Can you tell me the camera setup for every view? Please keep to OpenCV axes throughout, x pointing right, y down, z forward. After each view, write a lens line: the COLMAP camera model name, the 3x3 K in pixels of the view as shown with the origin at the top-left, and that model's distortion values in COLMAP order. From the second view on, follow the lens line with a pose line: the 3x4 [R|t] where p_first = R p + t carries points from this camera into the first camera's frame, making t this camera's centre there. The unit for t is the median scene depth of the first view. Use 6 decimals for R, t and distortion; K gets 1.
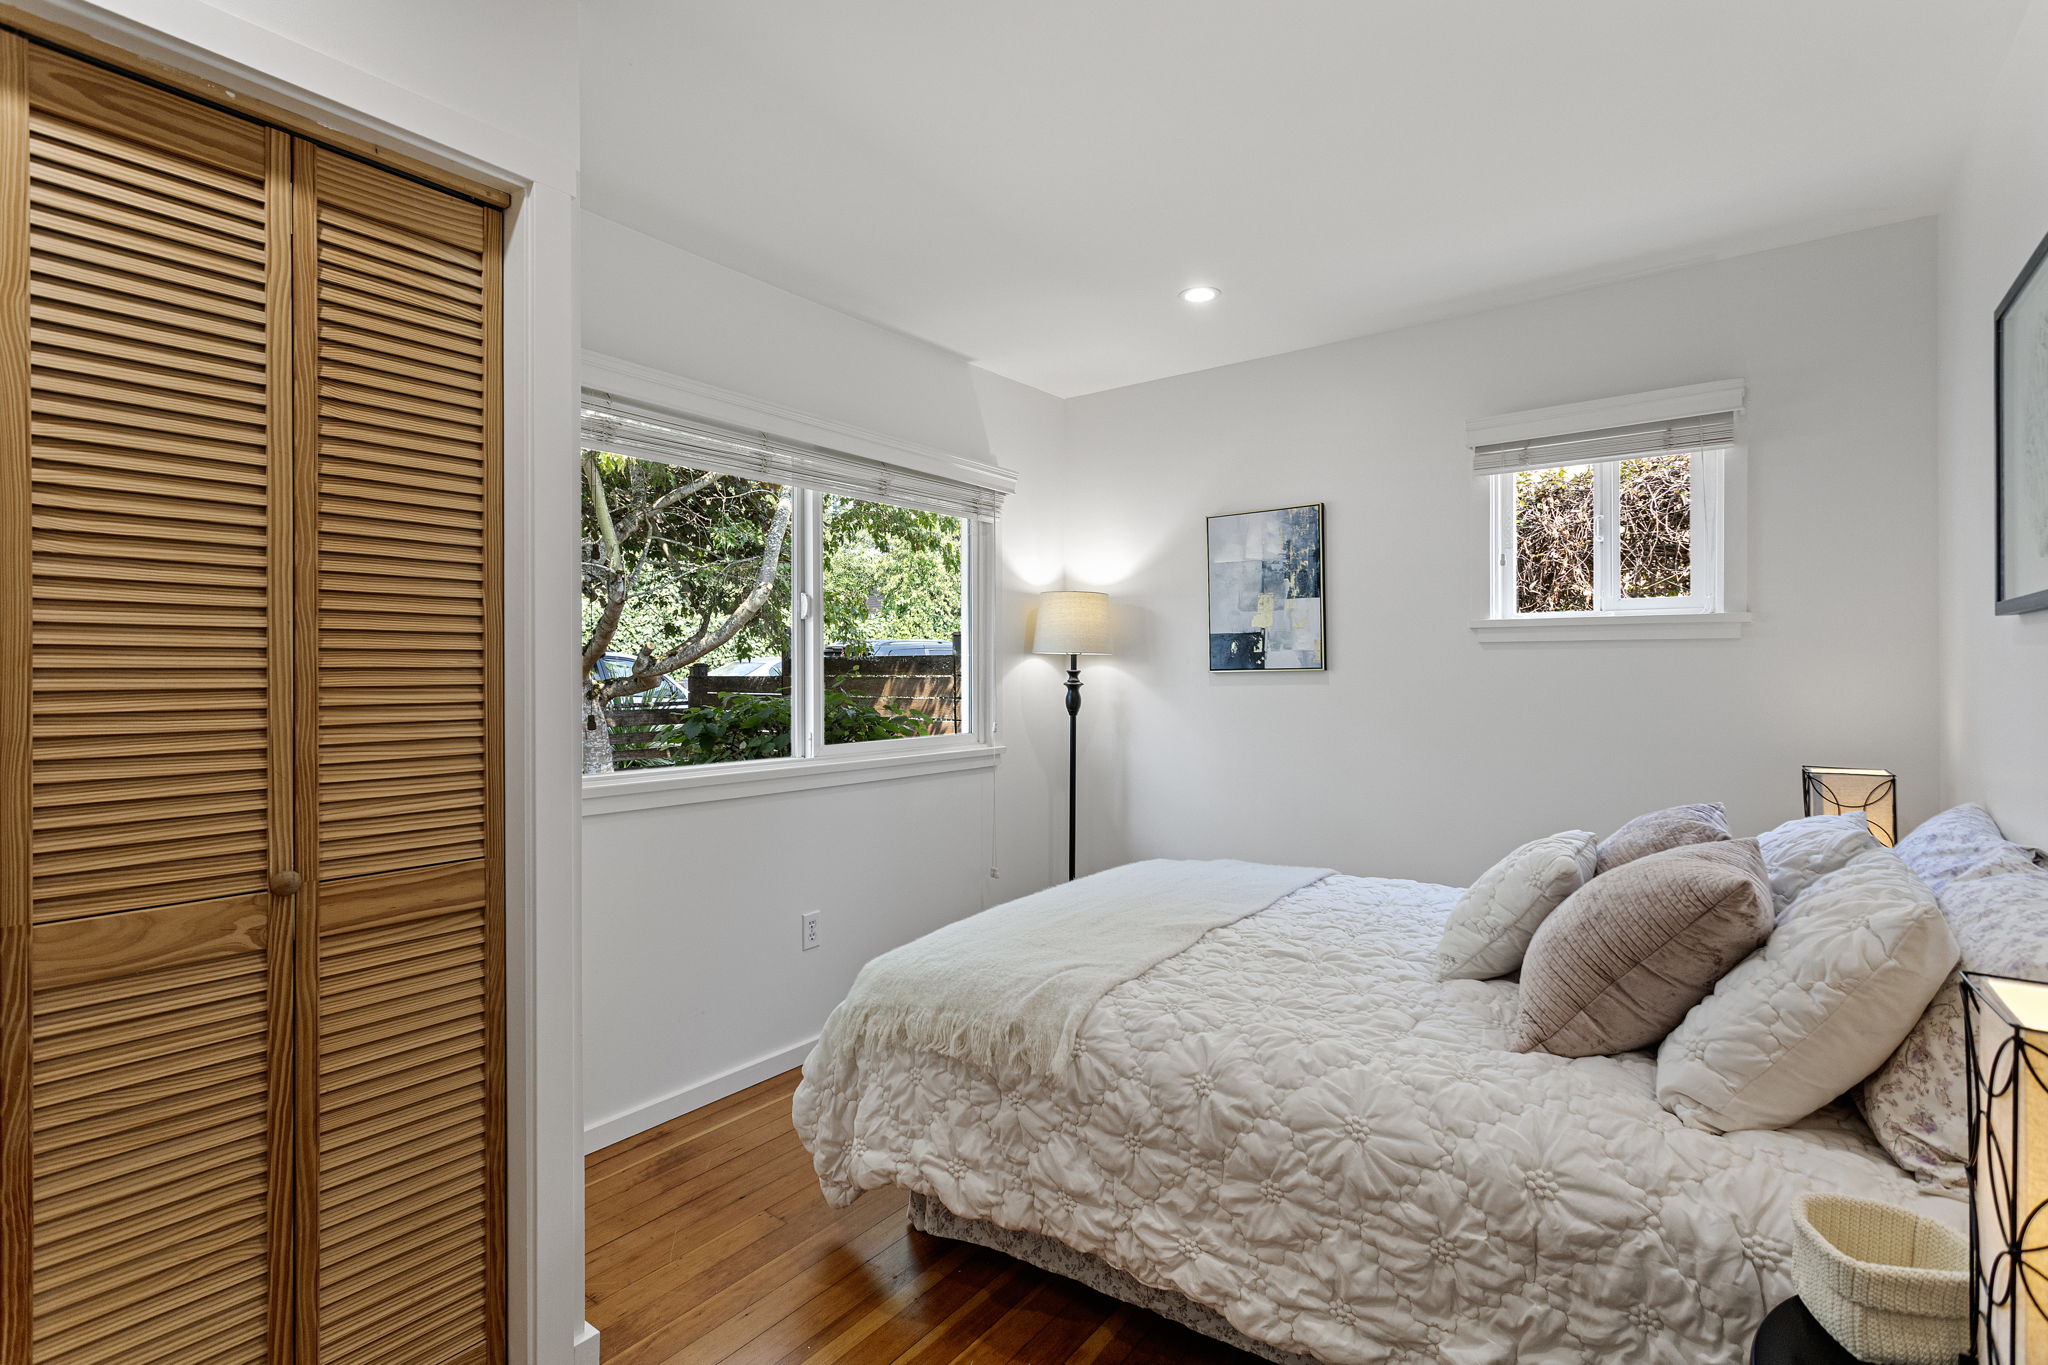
lens RADIAL K [[993.7, 0, 1024.5], [0, 993.7, 681.5], [0, 0, 1]] dist [0.000439, 0.000008]
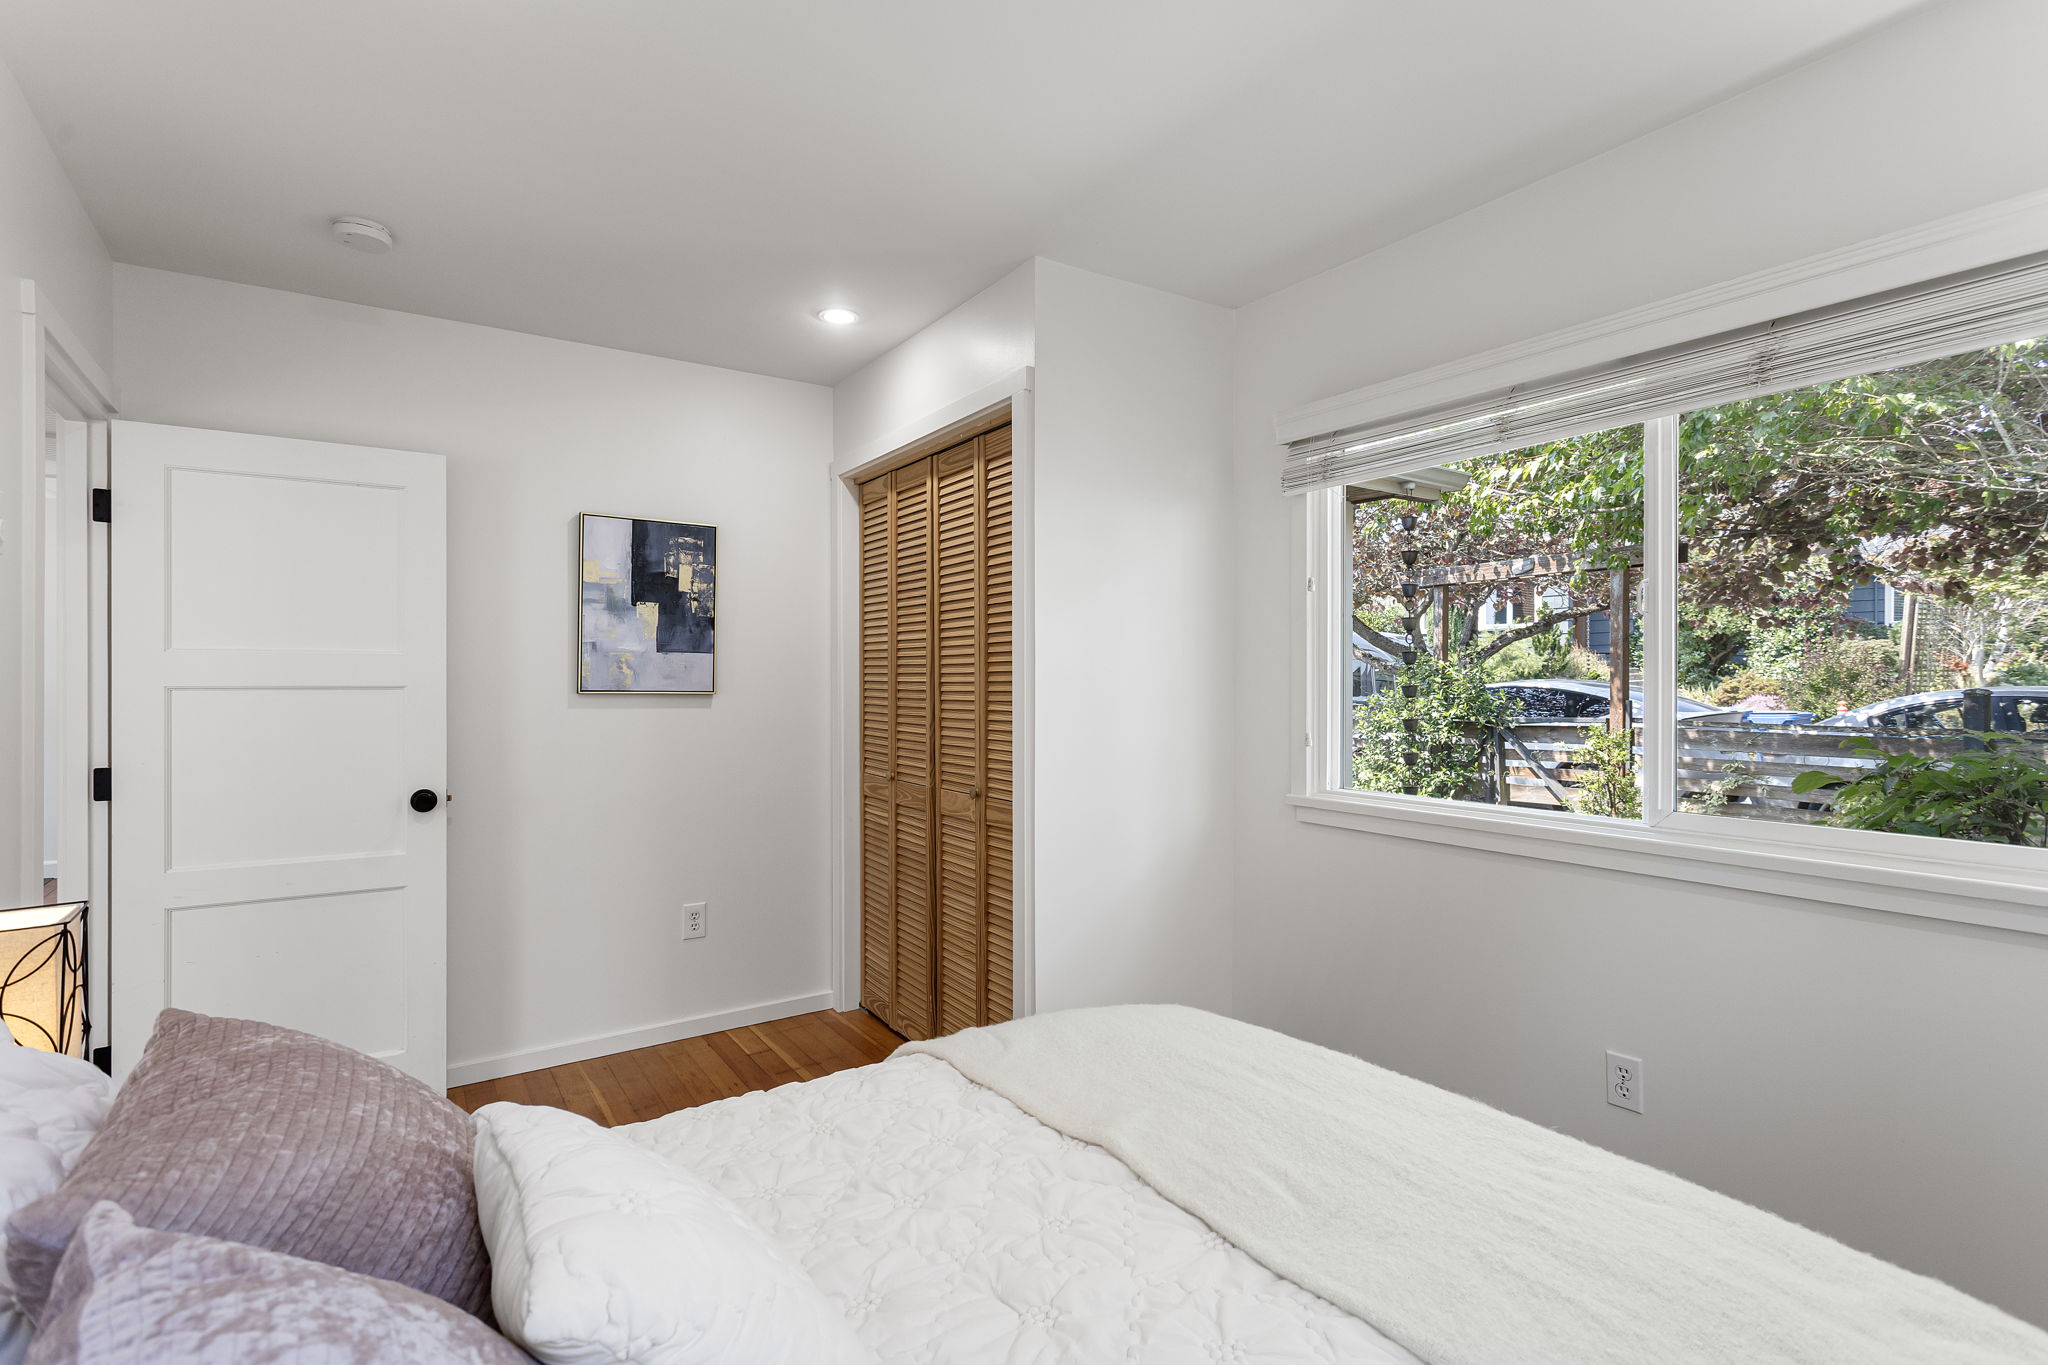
lens RADIAL K [[993.7, 0, 1024.8], [0, 993.7, 685.6], [0, 0, 1]] dist [0.000439, 0.000008]
pose [[-0.340898, 0.001442, -0.940099, 0.528184], [0.000850, 0.999999, 0.001226, -0.020937], [0.940100, -0.000381, -0.340899, 0.828673]]
